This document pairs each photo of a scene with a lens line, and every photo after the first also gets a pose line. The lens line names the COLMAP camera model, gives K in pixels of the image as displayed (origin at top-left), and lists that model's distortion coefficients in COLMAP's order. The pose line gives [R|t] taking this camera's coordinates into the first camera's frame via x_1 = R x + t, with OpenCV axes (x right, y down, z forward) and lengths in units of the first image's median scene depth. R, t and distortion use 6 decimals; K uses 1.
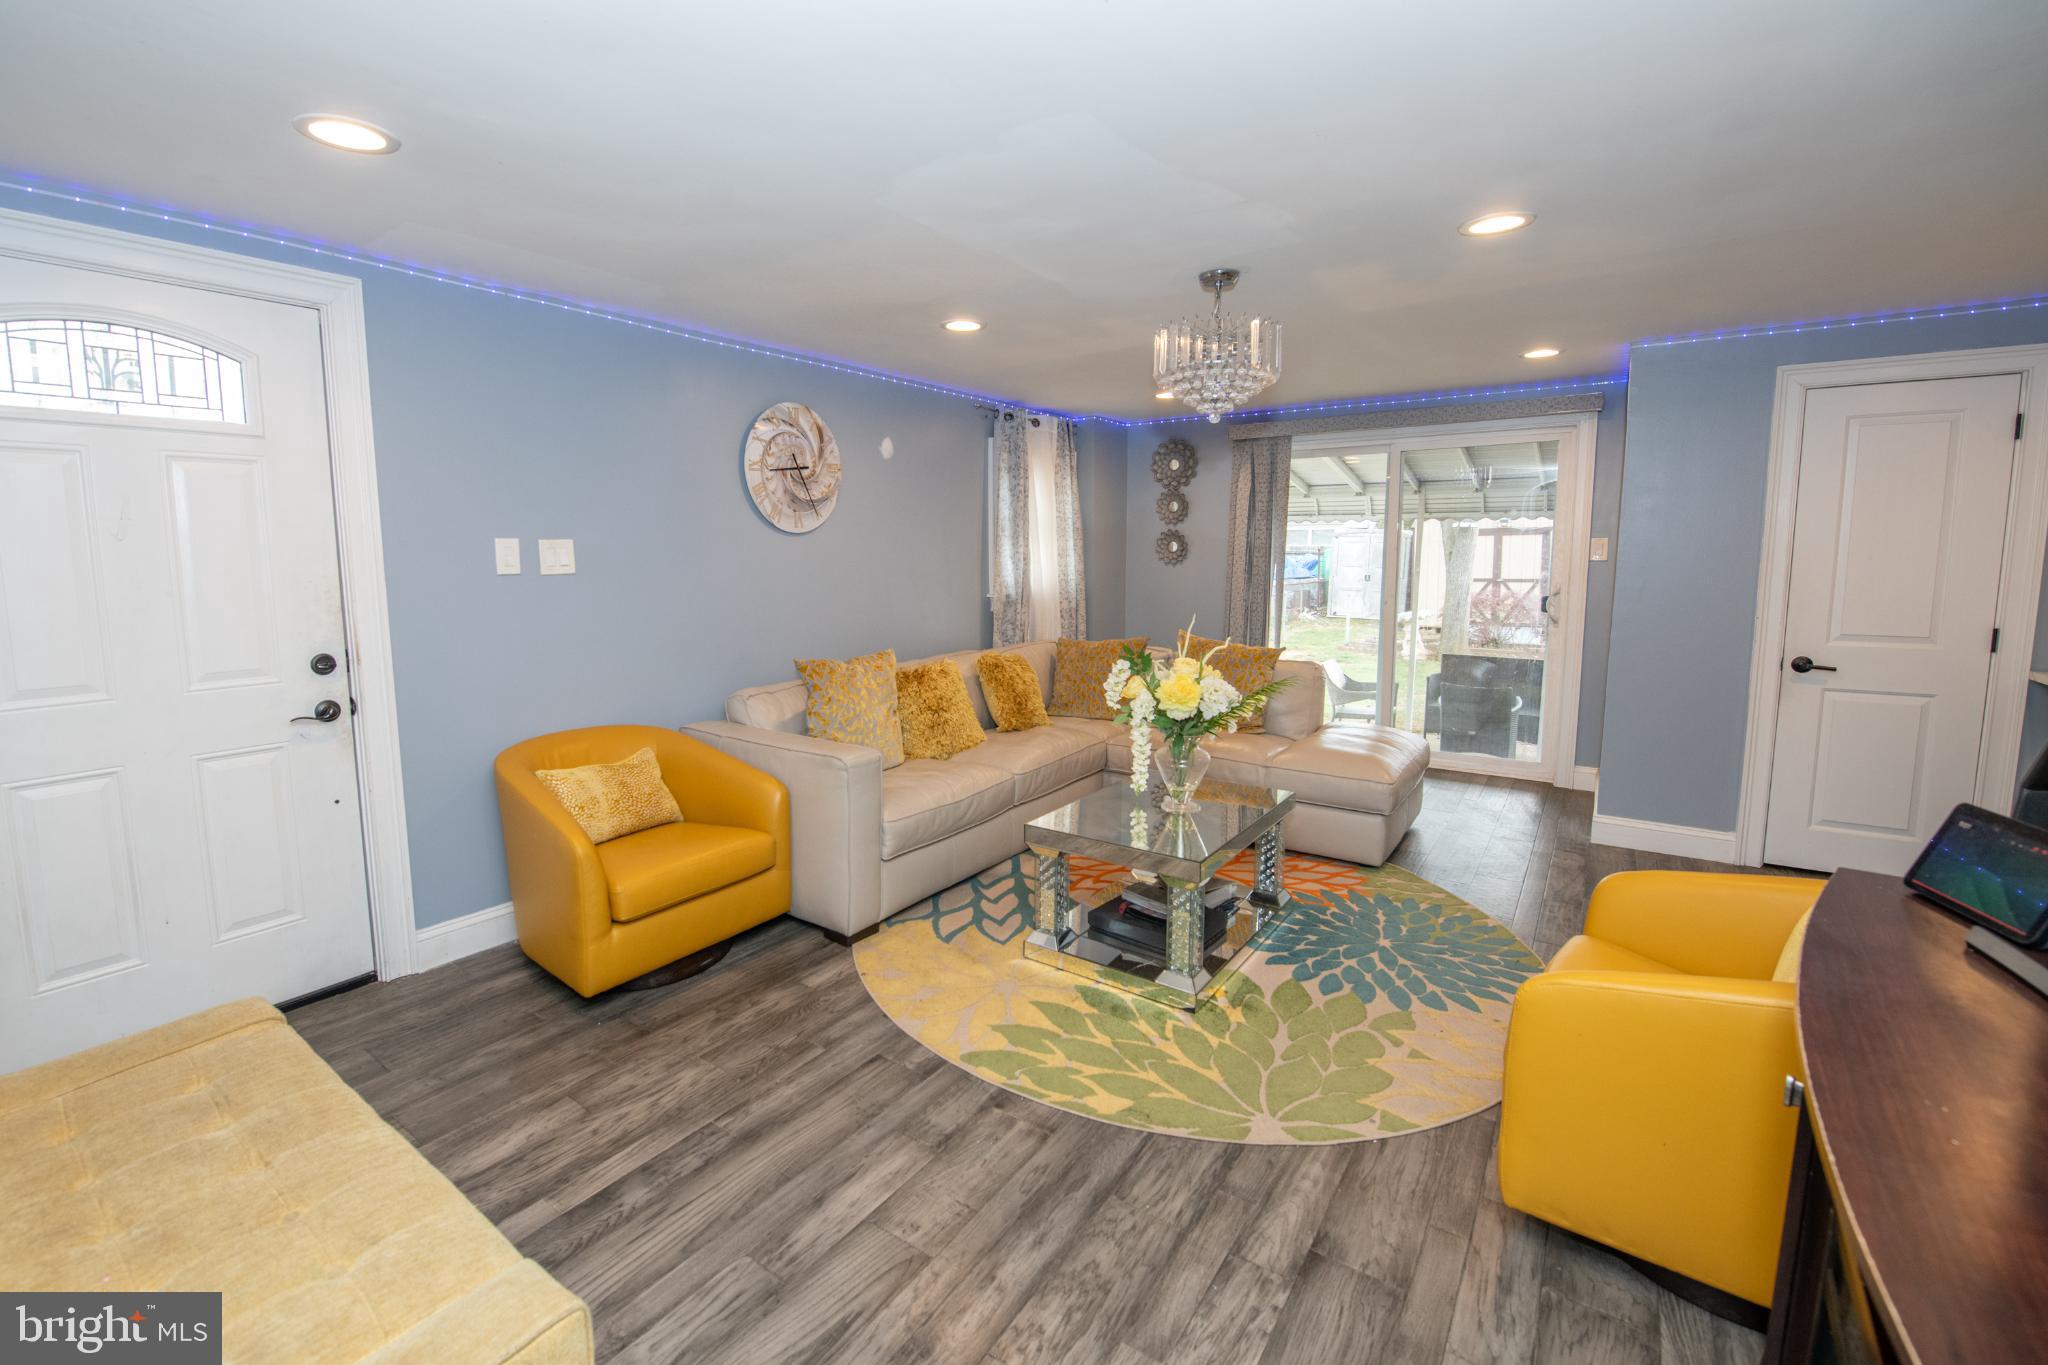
lens RADIAL K [[863.7, 0, 976.3], [0, 863.7, 649.4], [0, 0, 1]] dist [-0.014792, -0.003737]
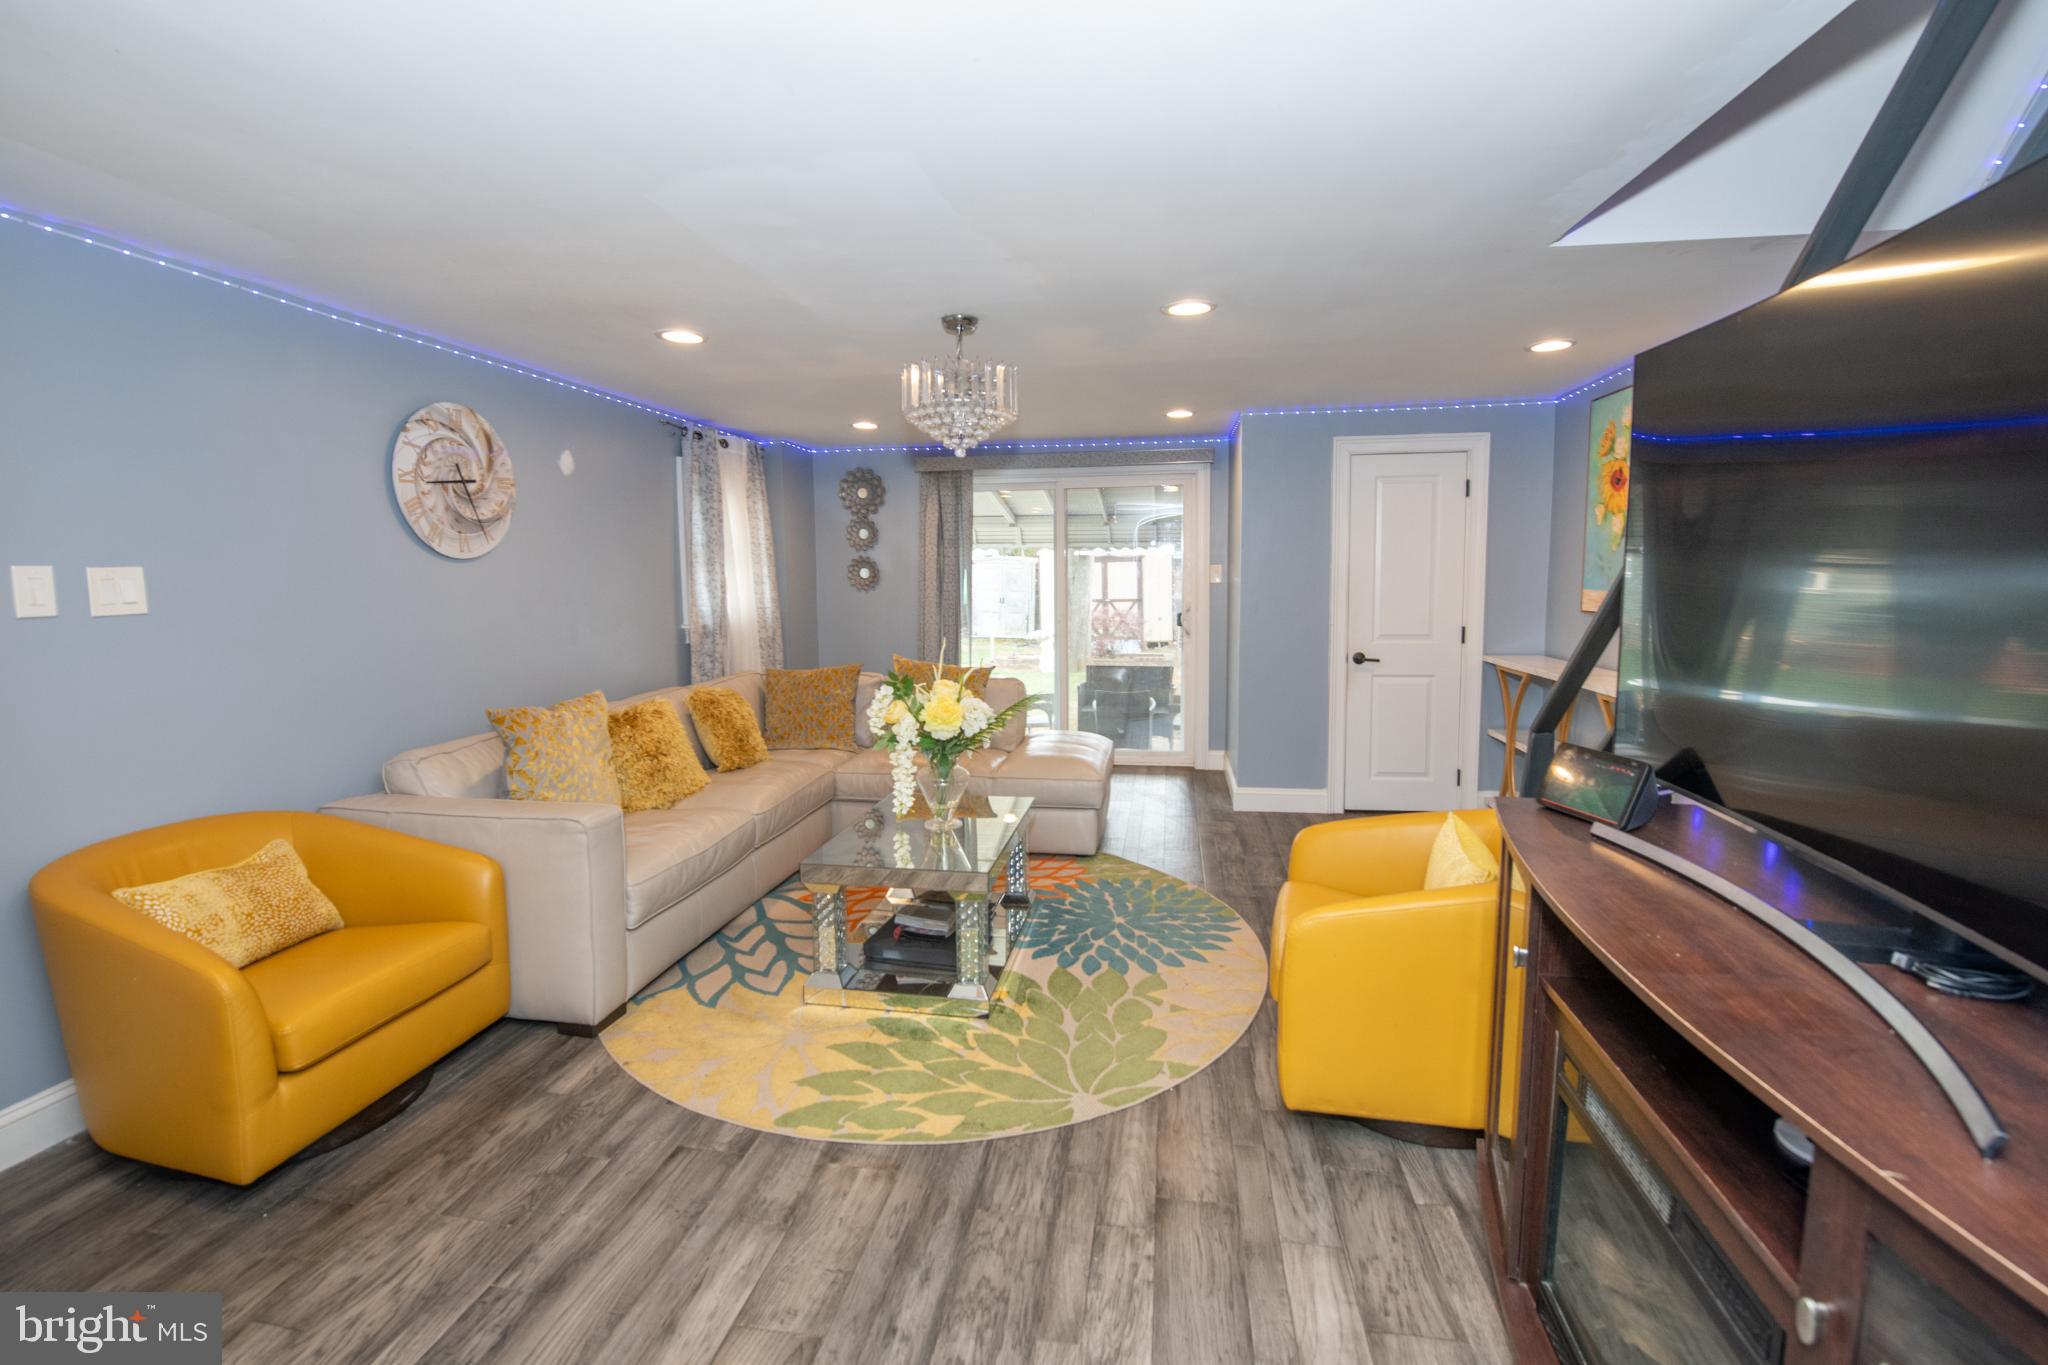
lens RADIAL K [[862.7, 0, 1028.6], [0, 862.7, 648.7], [0, 0, 1]] dist [-0.016407, -0.002697]
pose [[0.889516, -0.042345, 0.454937, -0.135812], [0.056258, 0.998270, -0.017081, -0.004188], [-0.453426, 0.040787, 0.890360, 0.025153]]
